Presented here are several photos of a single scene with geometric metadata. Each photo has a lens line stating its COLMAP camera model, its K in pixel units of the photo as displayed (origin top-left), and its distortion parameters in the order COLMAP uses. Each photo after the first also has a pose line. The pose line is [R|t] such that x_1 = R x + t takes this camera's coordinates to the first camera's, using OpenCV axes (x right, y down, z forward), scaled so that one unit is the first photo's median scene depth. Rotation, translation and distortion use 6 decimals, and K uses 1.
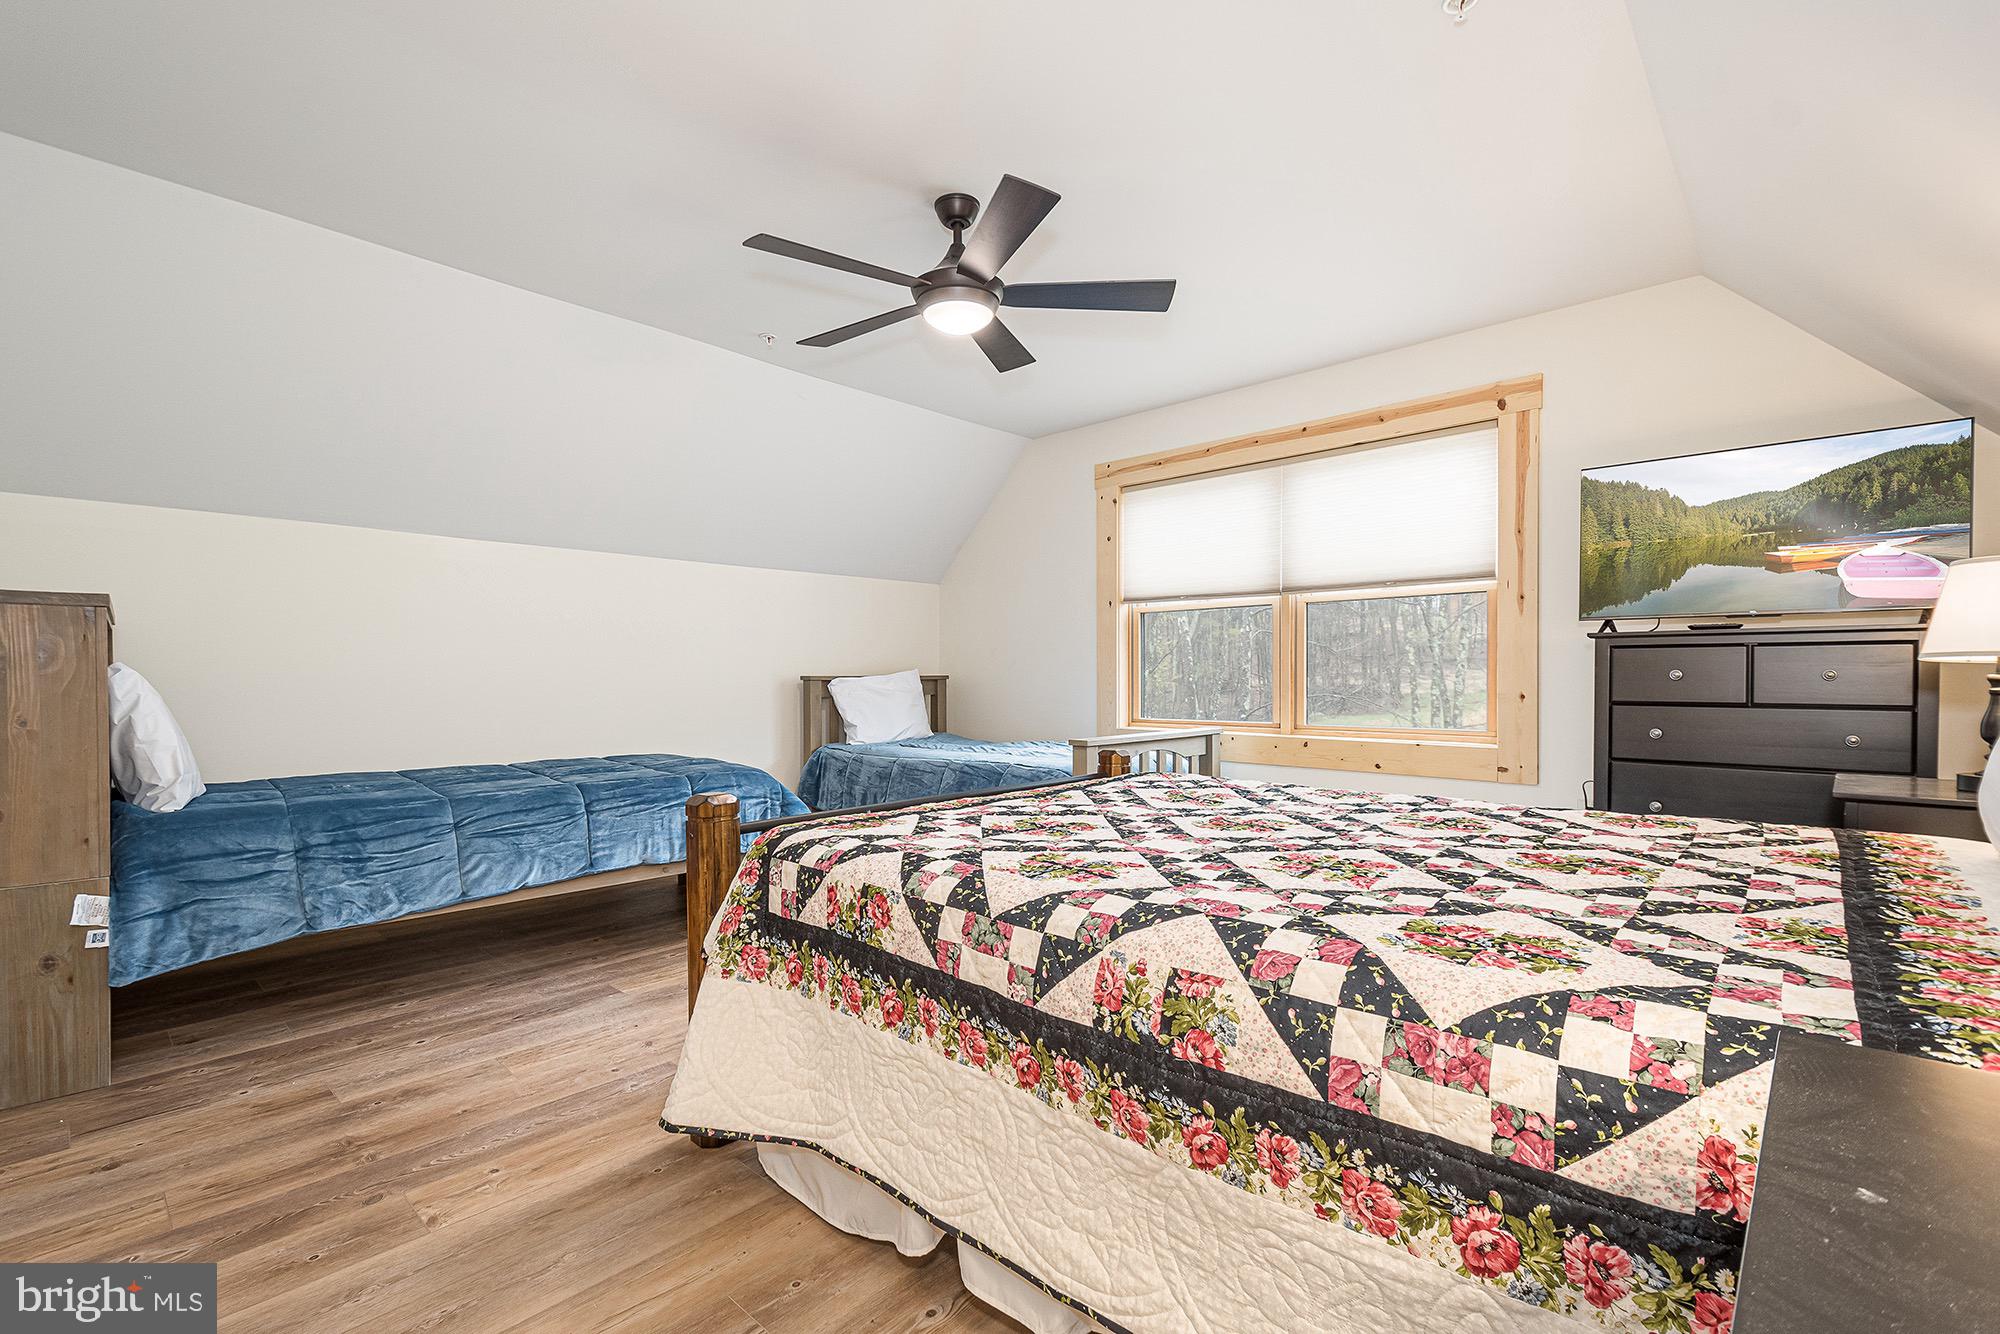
lens RADIAL K [[891.2, 0, 985.9], [0, 891.2, 685.5], [0, 0, 1]] dist [0.019014, -0.008126]
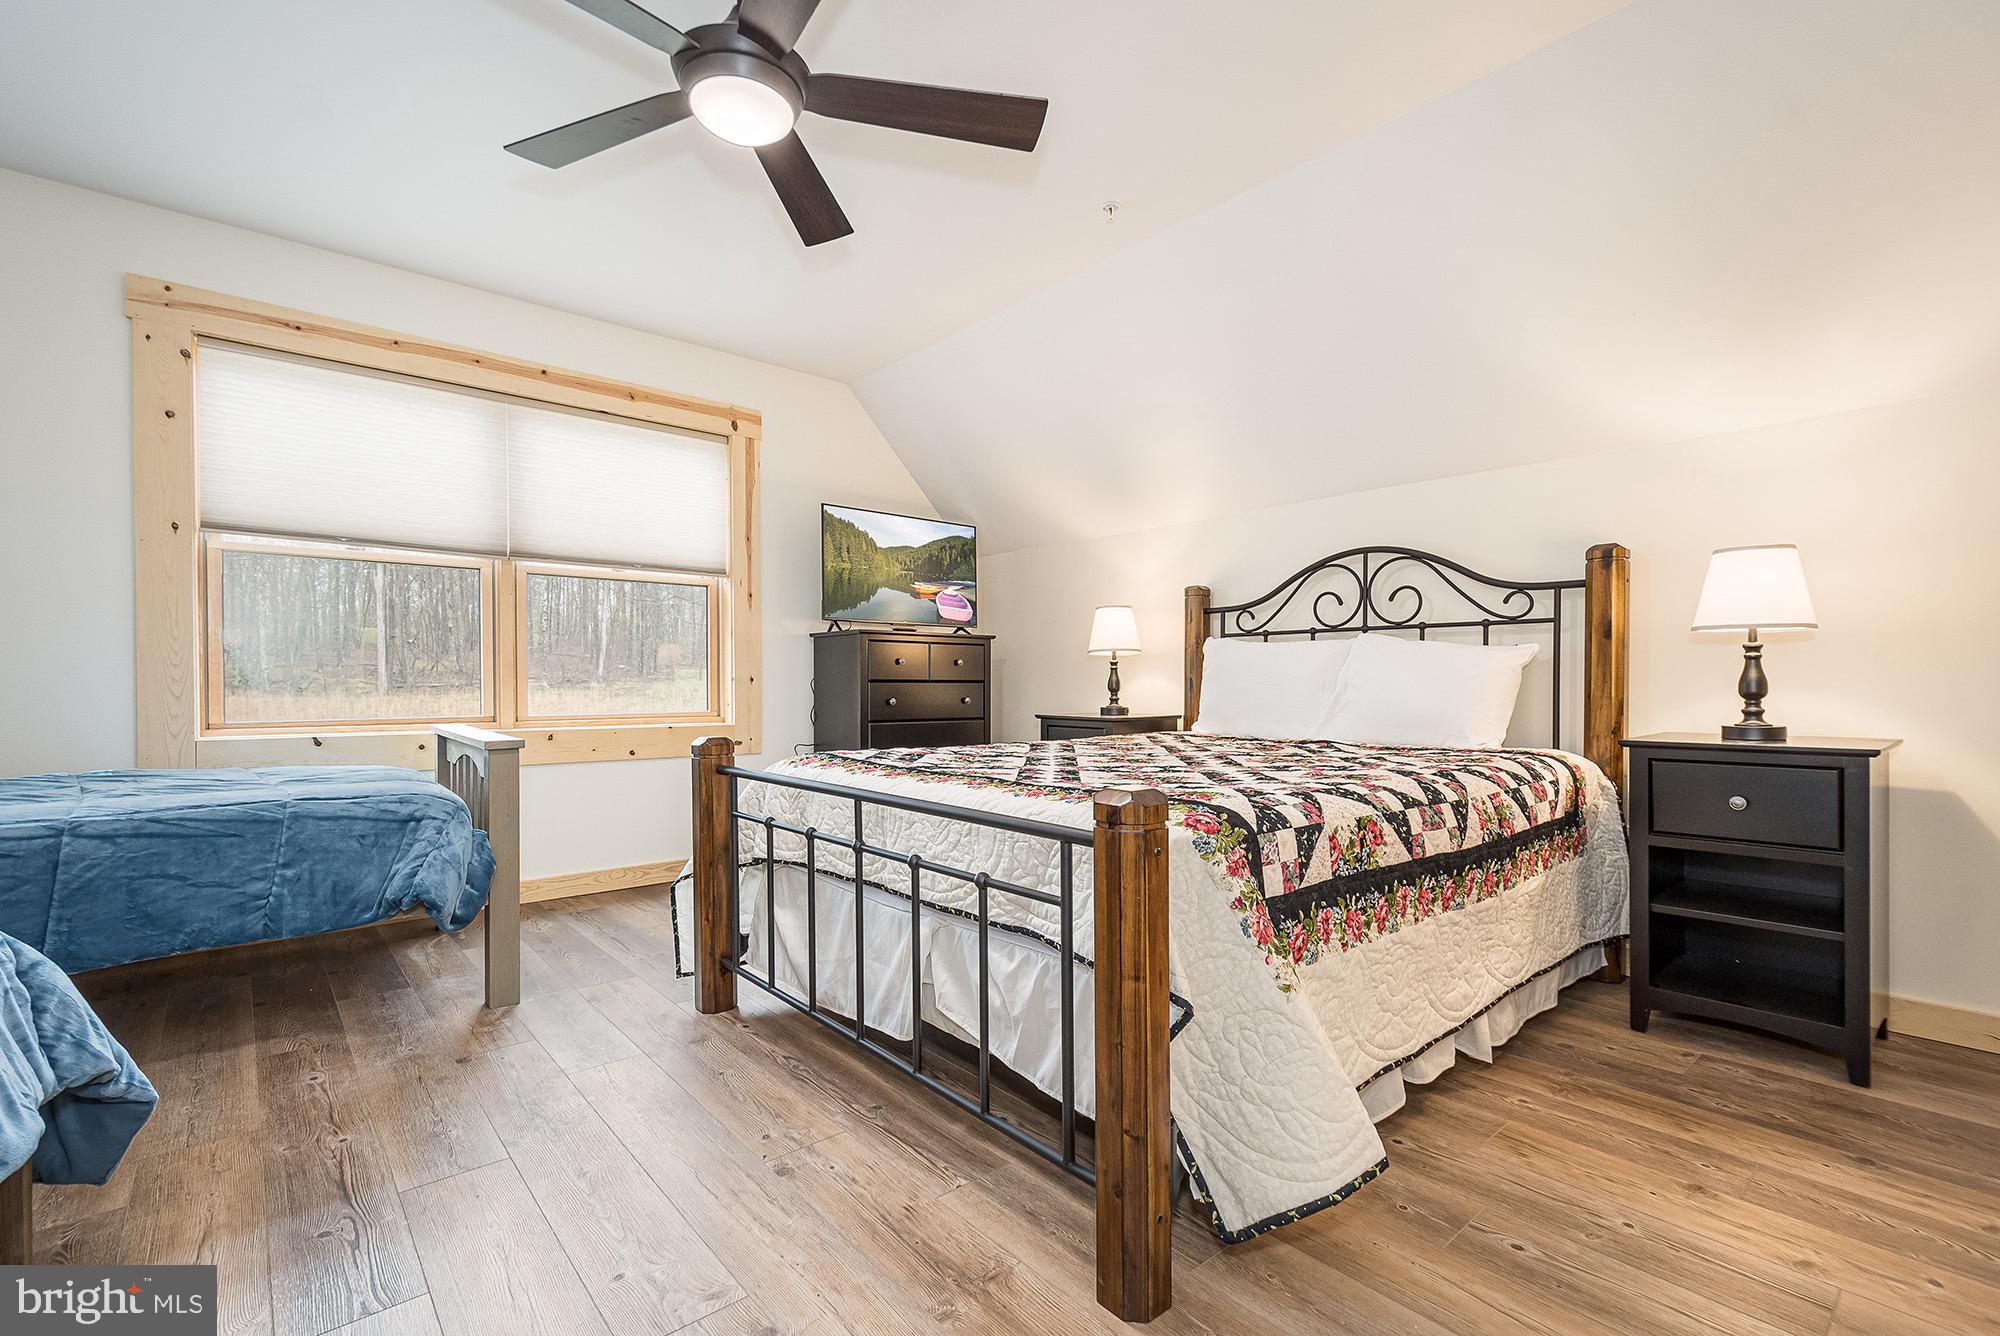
lens RADIAL K [[891.2, 0, 985.9], [0, 891.2, 686.5], [0, 0, 1]] dist [0.019014, -0.008126]
pose [[0.099466, -0.000689, 0.995041, -0.646017], [0.011542, 0.999933, -0.000461, 0.030786], [-0.994974, 0.011530, 0.099467, 0.689974]]
